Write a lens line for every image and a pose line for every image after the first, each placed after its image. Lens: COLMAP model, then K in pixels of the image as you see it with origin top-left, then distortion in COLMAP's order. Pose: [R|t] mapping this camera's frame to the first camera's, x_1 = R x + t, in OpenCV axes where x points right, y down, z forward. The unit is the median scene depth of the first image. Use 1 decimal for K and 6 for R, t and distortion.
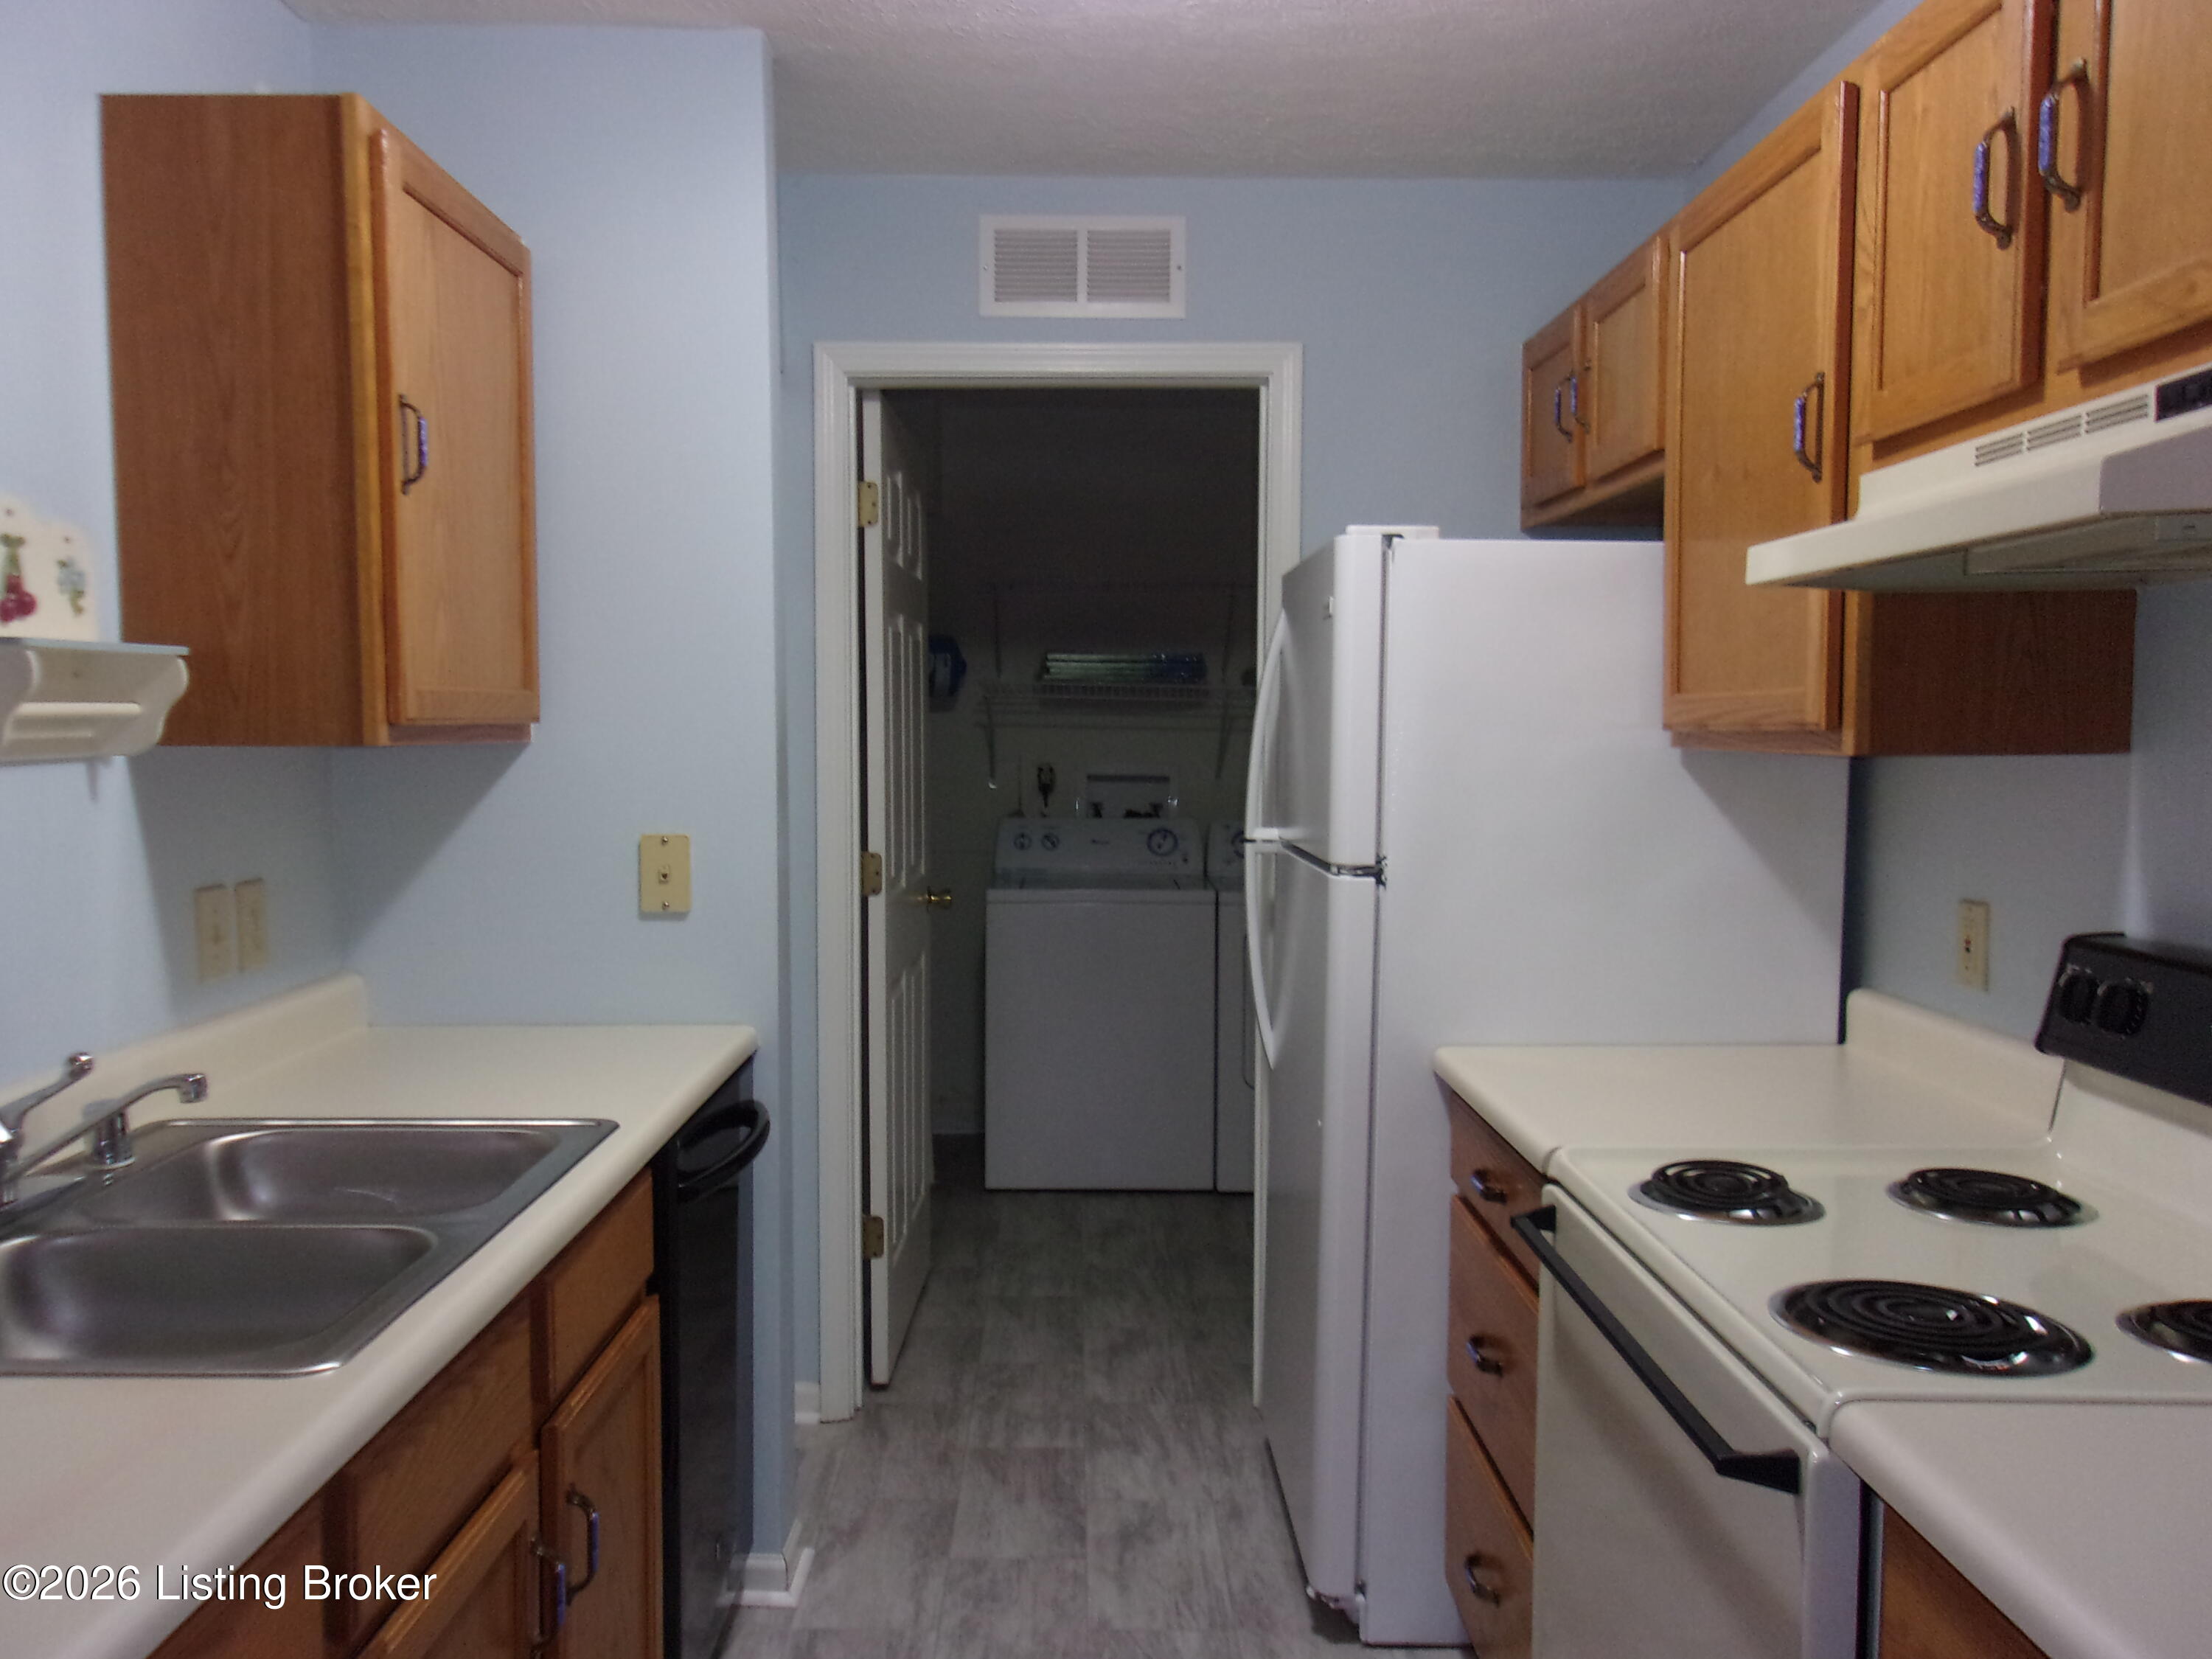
lens RADIAL K [[1753.5, 0, 1101.8], [0, 1753.5, 870.5], [0, 0, 1]] dist [0.011626, 0.016498]
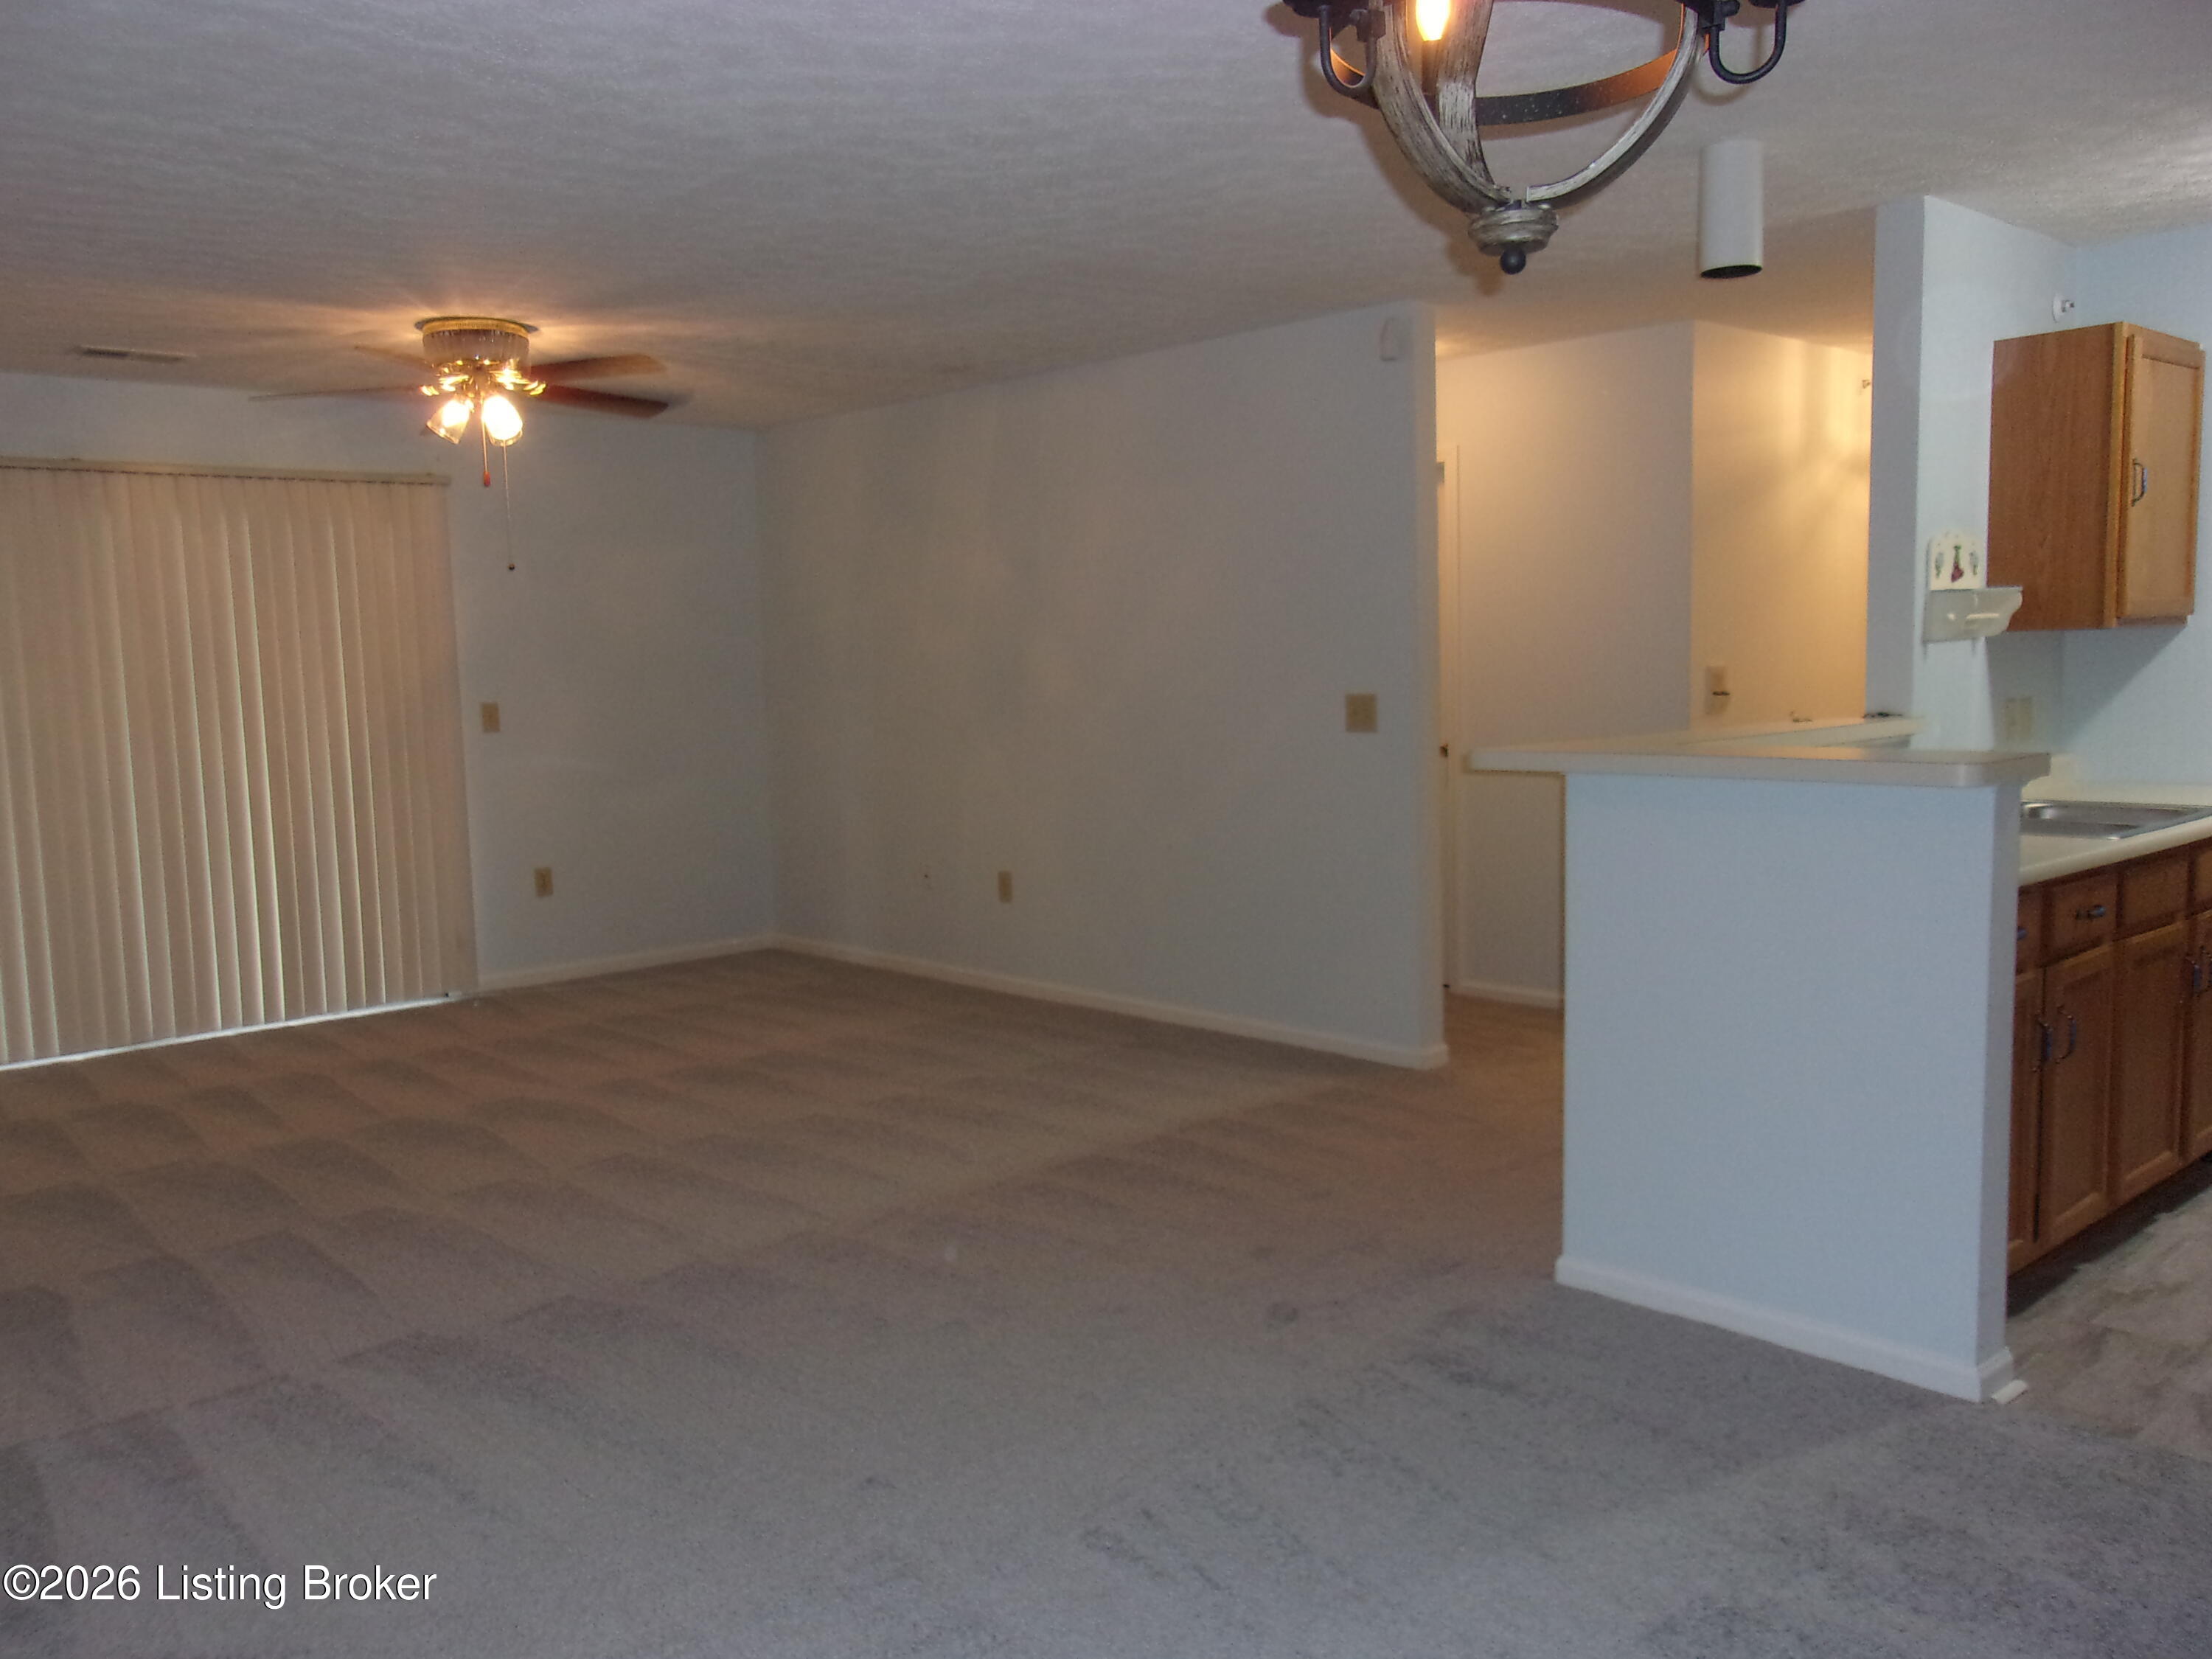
lens RADIAL K [[1753.5, 0, 1101.8], [0, 1753.5, 870.5], [0, 0, 1]] dist [0.011626, 0.016498]
pose [[0.669103, 0.065976, -0.740236, 0.365651], [-0.026764, 0.997545, 0.064717, 0.114443], [0.742688, -0.023491, 0.669226, -1.321188]]
